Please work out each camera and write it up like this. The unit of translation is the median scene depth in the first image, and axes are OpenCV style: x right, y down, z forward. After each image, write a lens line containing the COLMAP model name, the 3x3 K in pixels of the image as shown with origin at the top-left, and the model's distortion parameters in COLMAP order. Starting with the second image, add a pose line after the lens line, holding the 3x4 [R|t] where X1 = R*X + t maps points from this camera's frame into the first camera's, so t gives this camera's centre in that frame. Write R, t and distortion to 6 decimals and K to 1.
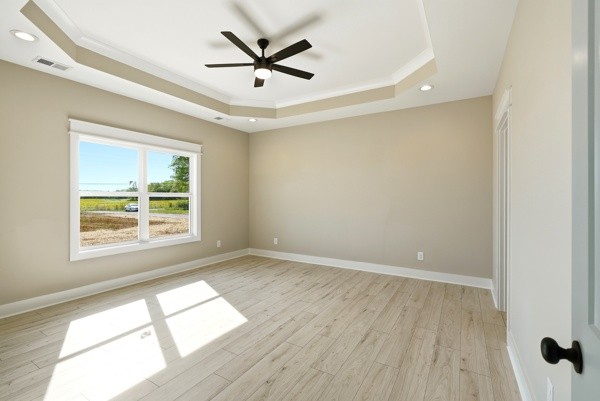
lens RADIAL K [[274.8, 0, 297.0], [0, 274.8, 195.9], [0, 0, 1]] dist [-0.014998, 0.000160]
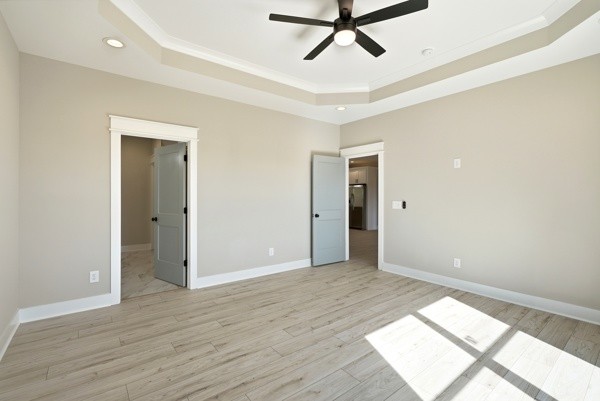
lens RADIAL K [[275.2, 0, 298.5], [0, 275.2, 196.7], [0, 0, 1]] dist [-0.003276, 0.000397]
pose [[-0.936219, -0.002505, 0.351408, -0.249189], [-0.006130, 0.999939, -0.009203, 0.015193], [-0.351363, -0.010770, -0.936177, 1.600791]]
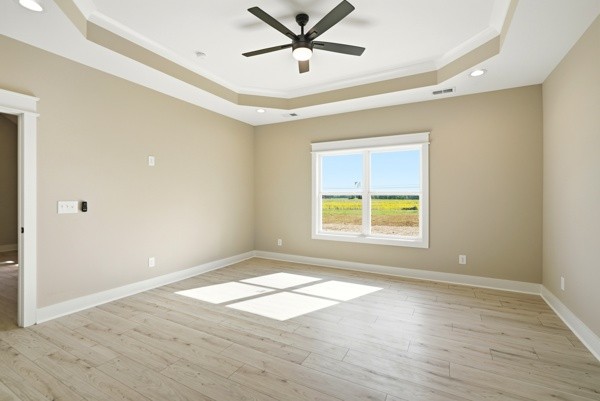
lens RADIAL K [[275.2, 0, 298.5], [0, 275.2, 196.7], [0, 0, 1]] dist [-0.003276, 0.000397]
pose [[0.048755, 0.001812, -0.998809, 0.679282], [0.002381, 0.999995, 0.001930, 0.006971], [0.998808, -0.002473, 0.048750, 0.850944]]
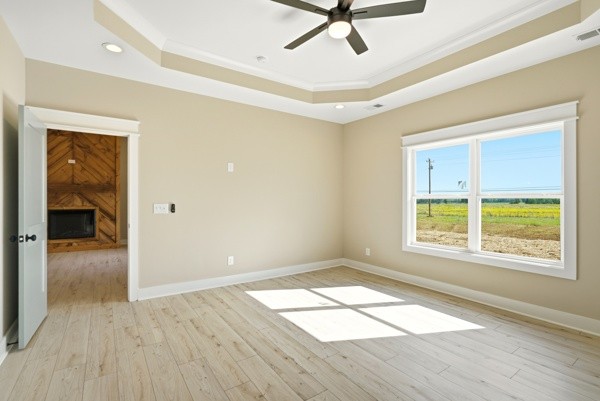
lens RADIAL K [[282.2, 0, 298.7], [0, 282.2, 200.3], [0, 0, 1]] dist [-0.003434, 0.000328]
pose [[-0.406127, 0.000194, -0.913816, 0.550566], [0.002031, 0.999998, -0.000690, 0.010244], [0.913814, -0.002136, -0.406127, 1.088522]]
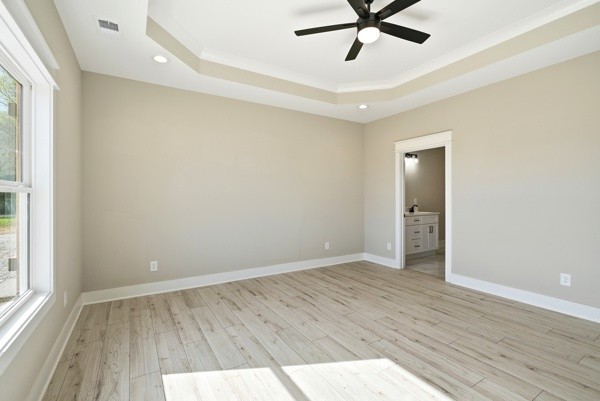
lens RADIAL K [[272.6, 0, 299.7], [0, 272.6, 197.3], [0, 0, 1]] dist [-0.002653, -0.000192]
pose [[0.452462, -0.002068, 0.891781, -0.810508], [-0.004226, 0.999981, 0.004463, 0.010525], [-0.891774, -0.005788, 0.452445, 0.743939]]
